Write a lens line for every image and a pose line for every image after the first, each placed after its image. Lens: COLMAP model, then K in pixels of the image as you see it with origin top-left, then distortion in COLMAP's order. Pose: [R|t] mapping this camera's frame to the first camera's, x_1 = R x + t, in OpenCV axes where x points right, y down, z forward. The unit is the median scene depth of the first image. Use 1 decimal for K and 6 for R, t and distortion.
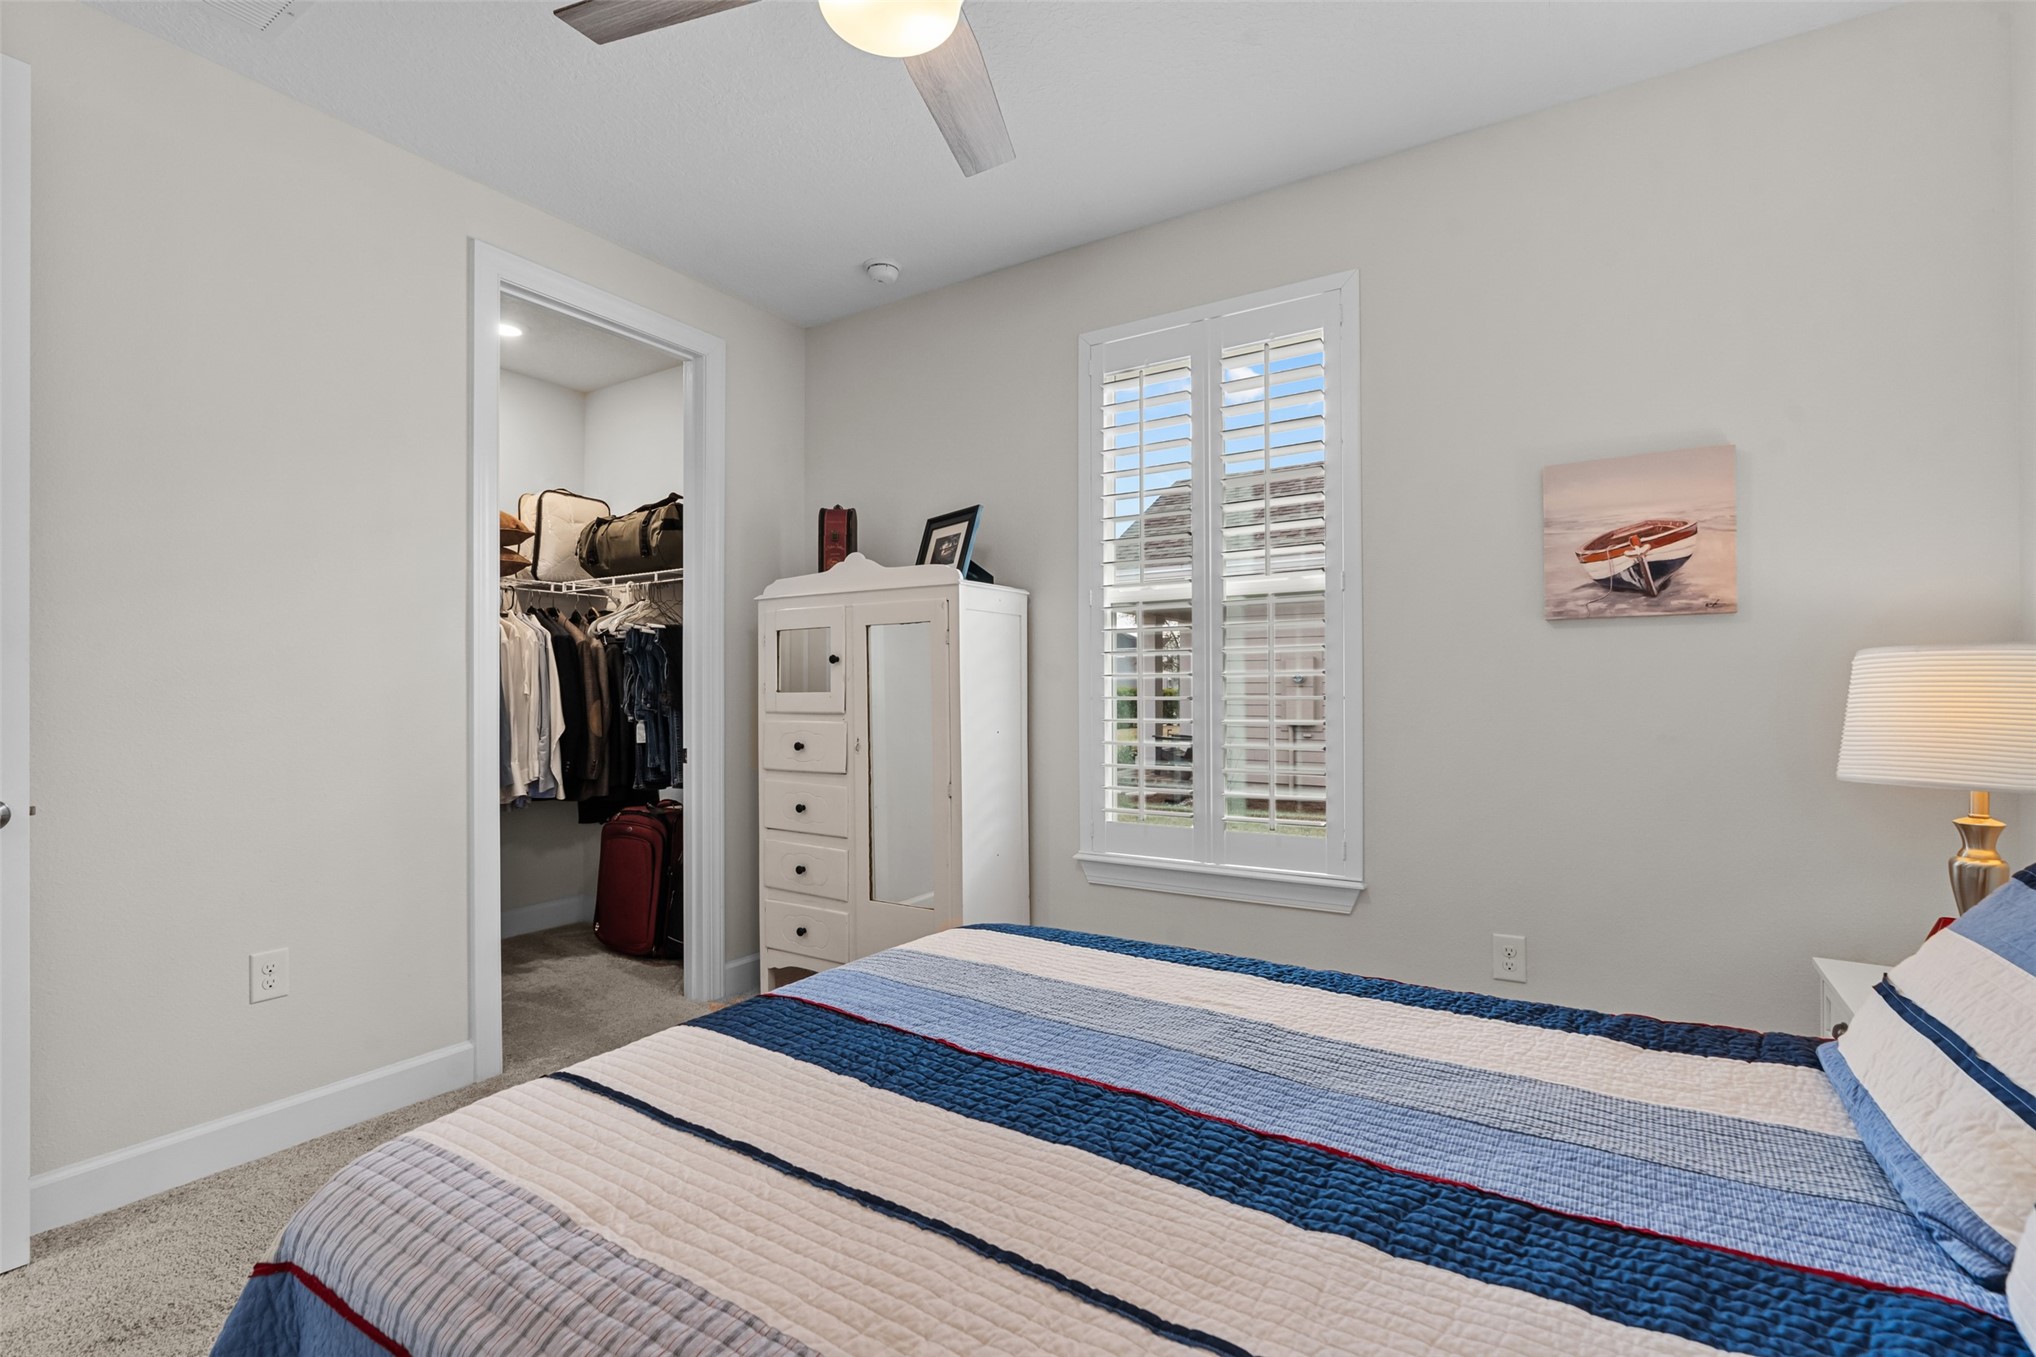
lens RADIAL K [[921.0, 0, 1025.2], [0, 921.0, 679.0], [0, 0, 1]] dist [-0.009049, 0.004109]
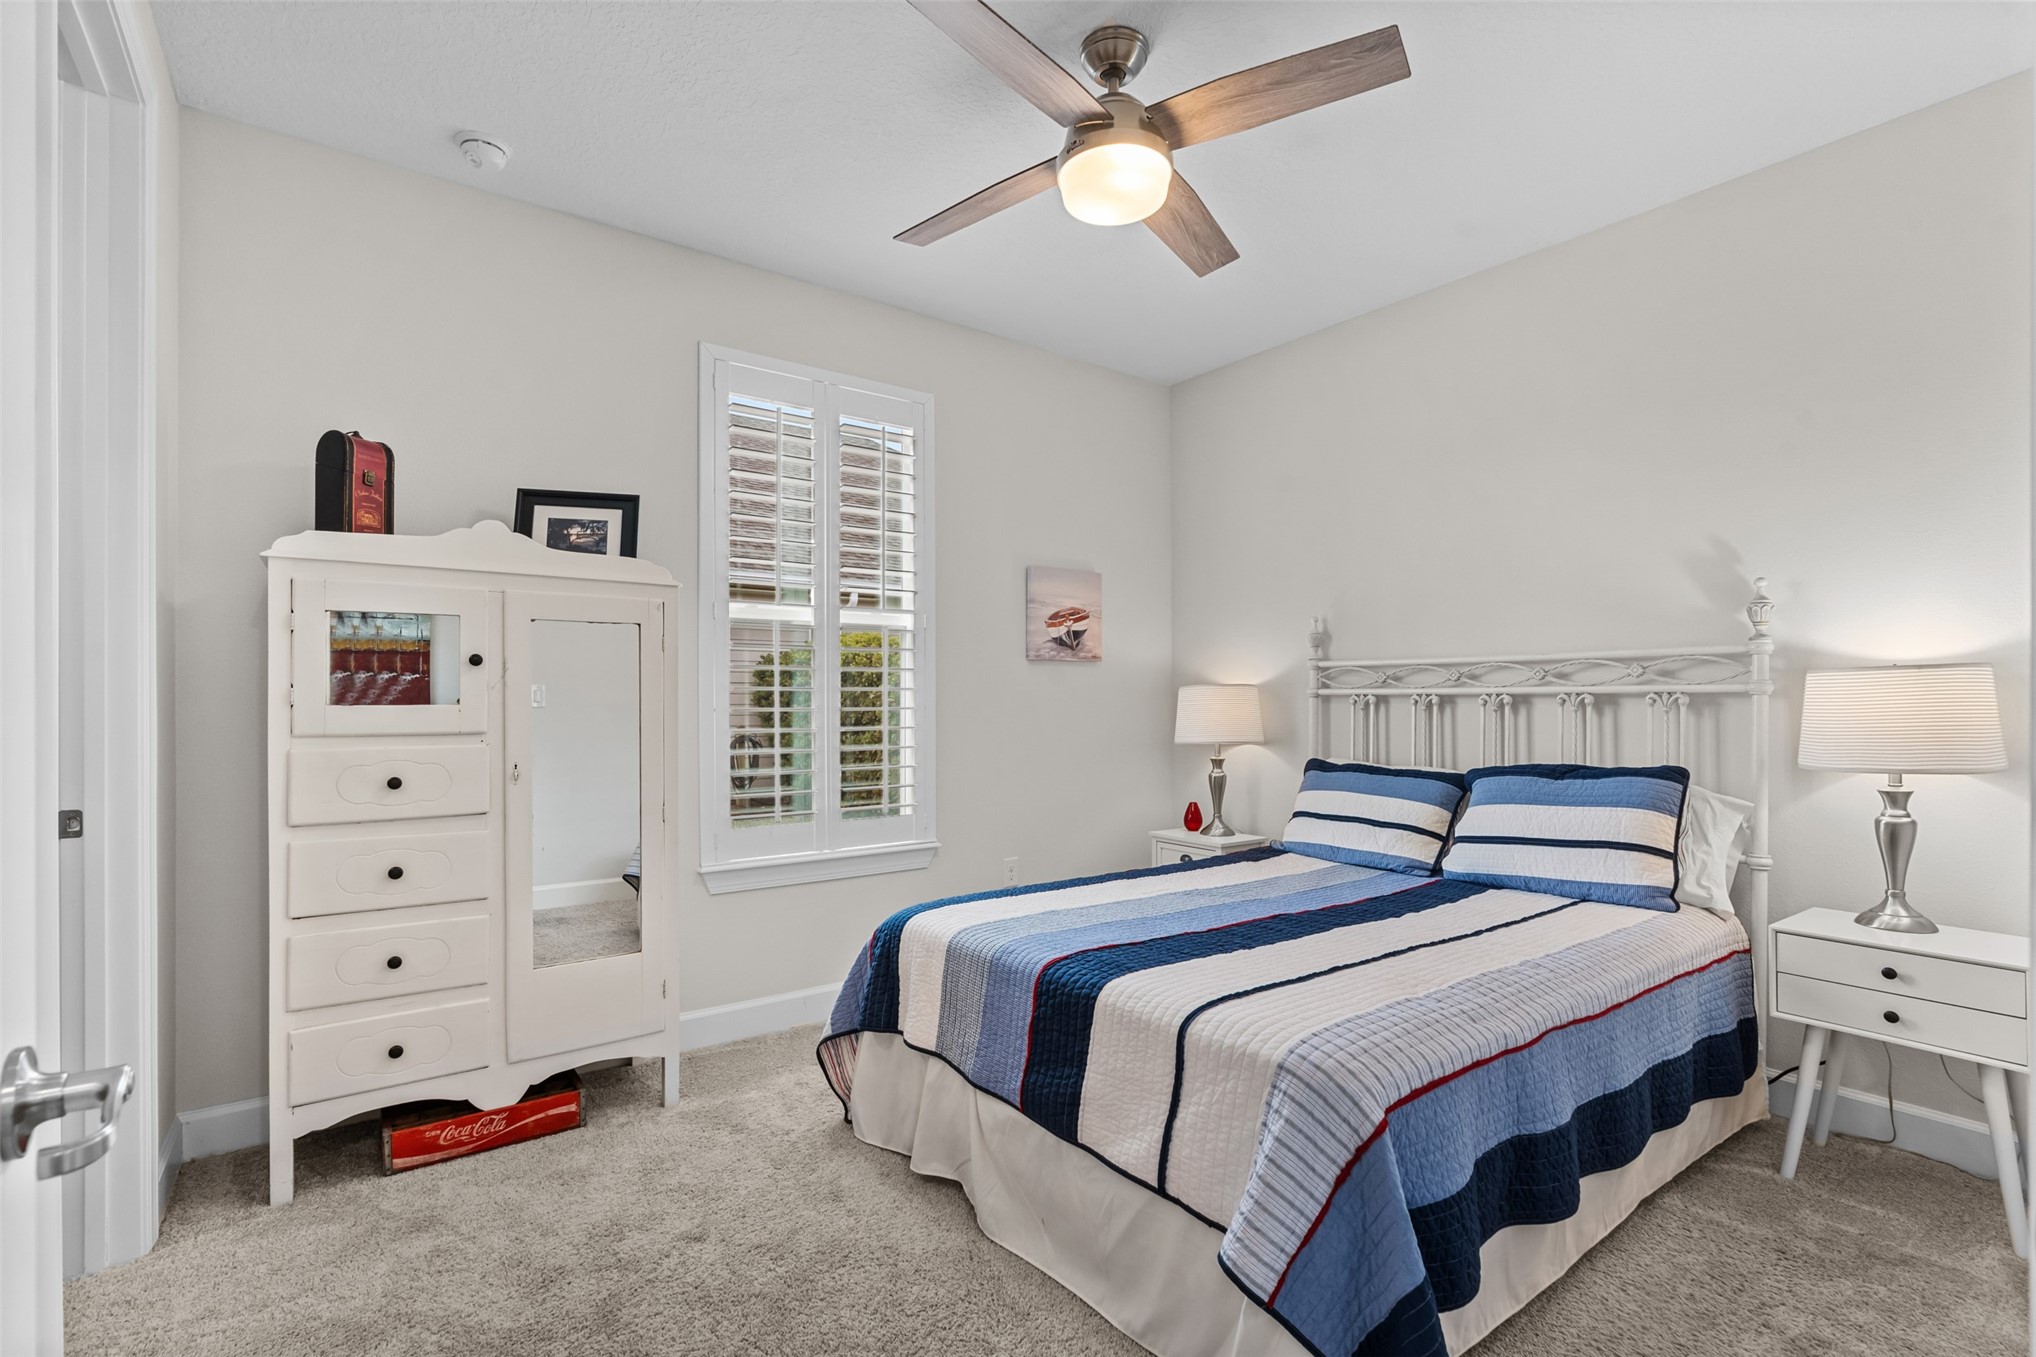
lens RADIAL K [[921.0, 0, 1025.7], [0, 921.0, 692.6], [0, 0, 1]] dist [-0.009049, 0.004109]
pose [[0.357126, 0.009573, 0.934007, -1.005499], [-0.013044, 0.999901, -0.005260, 0.003530], [-0.933965, -0.010305, 0.357216, 0.439152]]
